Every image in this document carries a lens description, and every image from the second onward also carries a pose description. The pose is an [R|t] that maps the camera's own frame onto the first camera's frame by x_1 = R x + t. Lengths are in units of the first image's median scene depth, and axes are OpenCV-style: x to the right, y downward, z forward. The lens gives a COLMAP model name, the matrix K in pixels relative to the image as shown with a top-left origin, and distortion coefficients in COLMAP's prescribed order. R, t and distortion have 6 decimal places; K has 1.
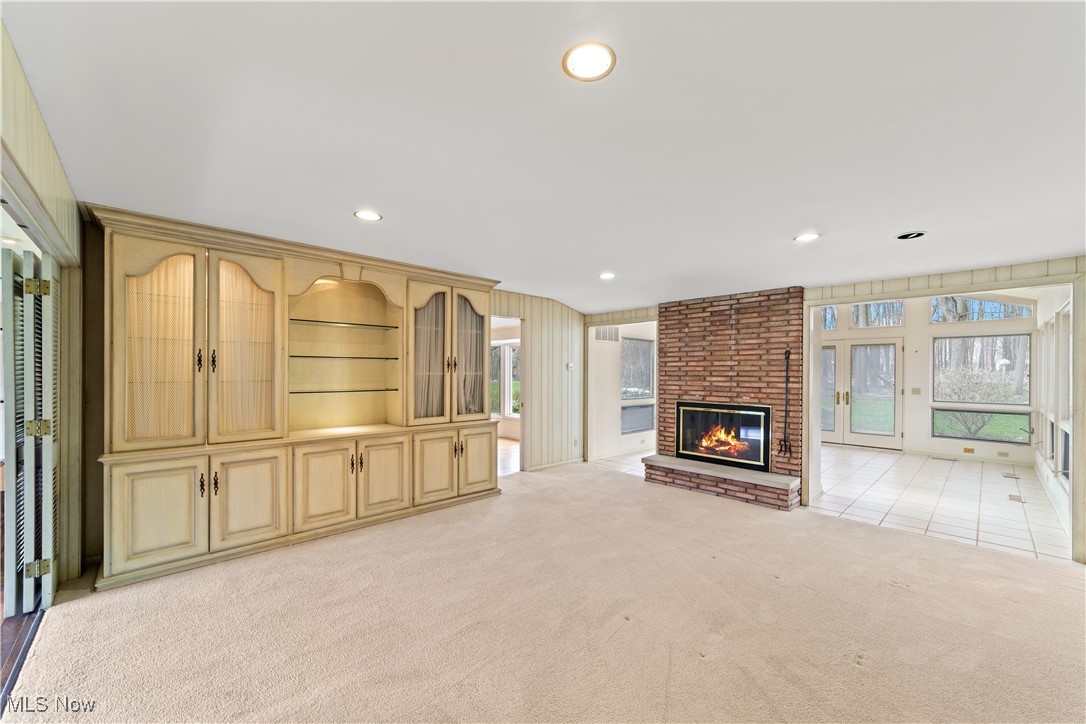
lens RADIAL K [[421.8, 0, 550.1], [0, 421.8, 372.7], [0, 0, 1]] dist [-0.014941, 0.007154]
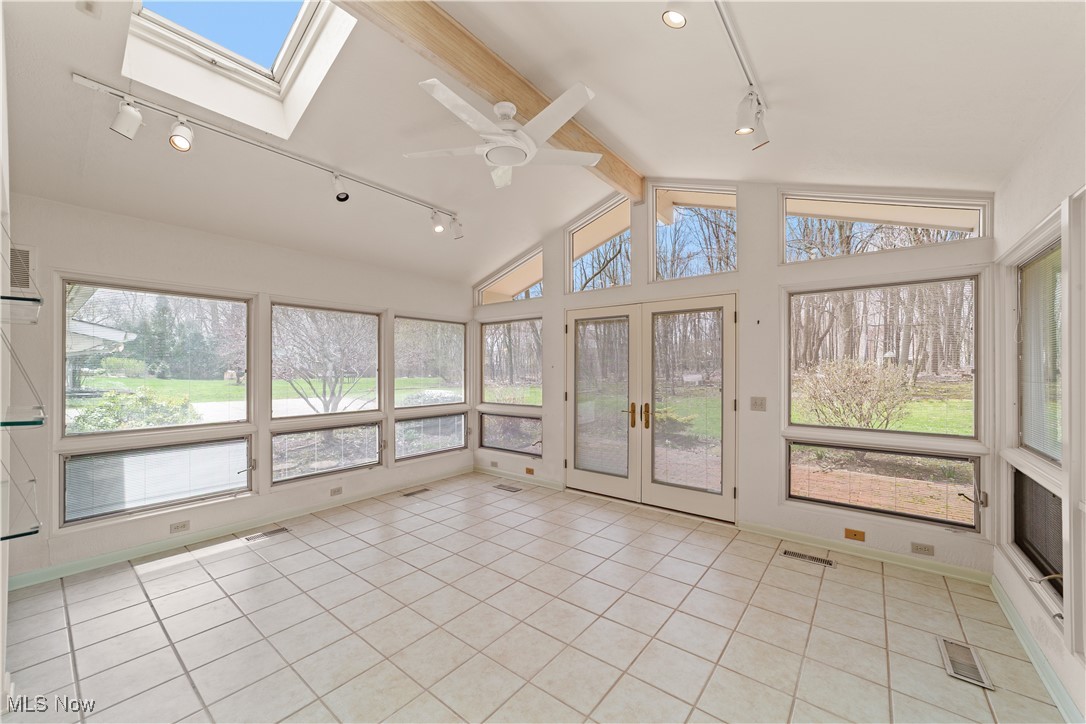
lens RADIAL K [[421.8, 0, 536.8], [0, 421.8, 367.7], [0, 0, 1]] dist [-0.014941, 0.007154]
pose [[0.991058, -0.006086, 0.133293, 0.811965], [0.006097, 0.999981, 0.000324, 0.000648], [-0.133293, 0.000492, 0.991077, 0.806731]]
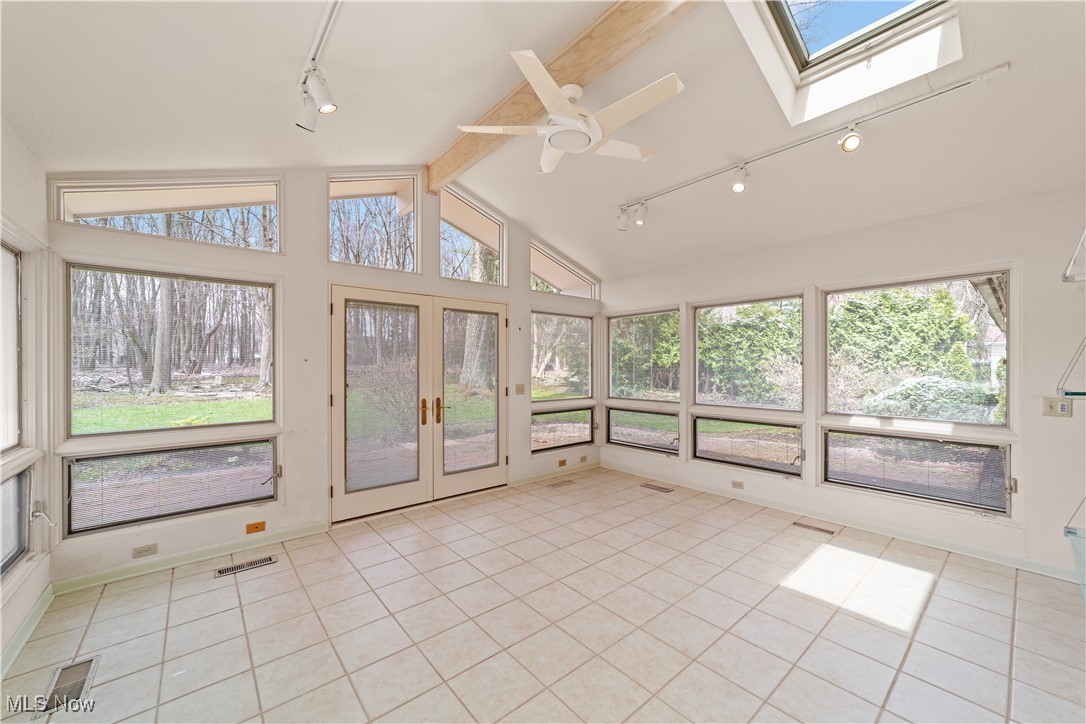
lens RADIAL K [[421.8, 0, 546.3], [0, 421.8, 364.0], [0, 0, 1]] dist [-0.014941, 0.007154]
pose [[0.040040, -0.002733, 0.999194, 0.313853], [0.000921, 0.999996, 0.002699, 0.004126], [-0.999198, 0.000812, 0.040042, 1.362629]]
